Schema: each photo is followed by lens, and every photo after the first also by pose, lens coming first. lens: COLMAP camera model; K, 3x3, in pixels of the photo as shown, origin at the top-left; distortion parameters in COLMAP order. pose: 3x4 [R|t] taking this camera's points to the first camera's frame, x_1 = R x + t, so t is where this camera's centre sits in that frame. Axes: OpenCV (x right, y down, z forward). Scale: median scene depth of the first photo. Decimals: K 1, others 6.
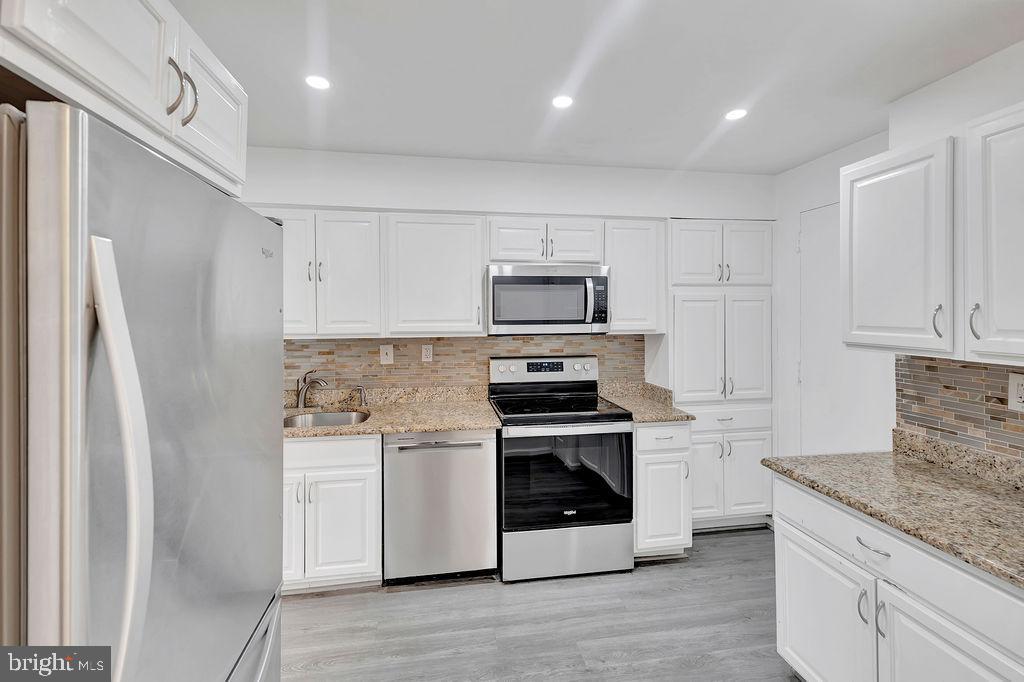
lens RADIAL K [[450.5, 0, 522.6], [0, 450.5, 308.8], [0, 0, 1]] dist [0.013230, -0.001477]
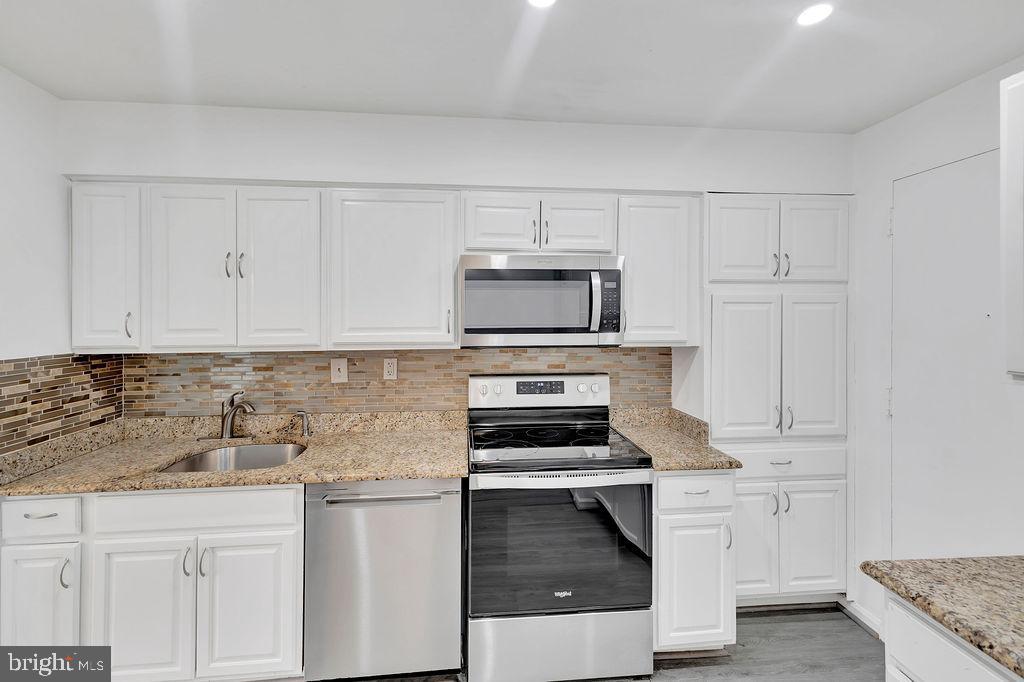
lens RADIAL K [[450.5, 0, 519.1], [0, 450.5, 320.2], [0, 0, 1]] dist [0.013230, -0.001477]
pose [[0.997335, 0.002877, -0.072897, 0.075075], [-0.001678, 0.999862, 0.016503, -0.000800], [0.072935, -0.016337, 0.997203, 0.240730]]
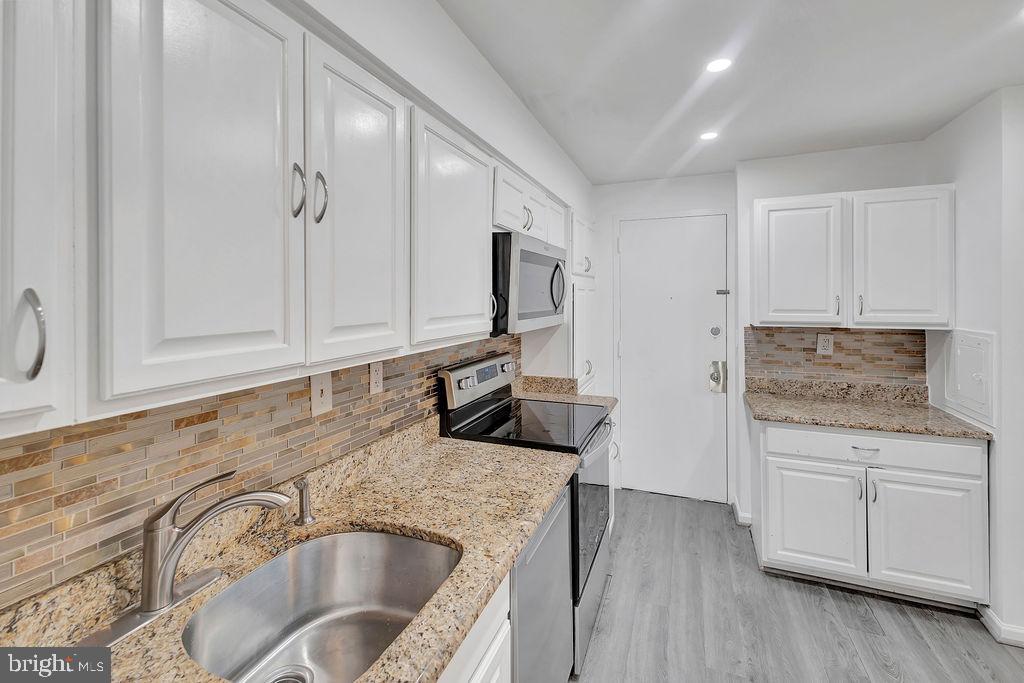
lens RADIAL K [[450.5, 0, 508.9], [0, 450.5, 294.6], [0, 0, 1]] dist [0.013230, -0.001477]
pose [[0.531814, 0.008057, 0.846823, -0.613450], [-0.003015, 0.999966, -0.007621, 0.001853], [-0.846856, 0.001500, 0.531821, 0.603853]]
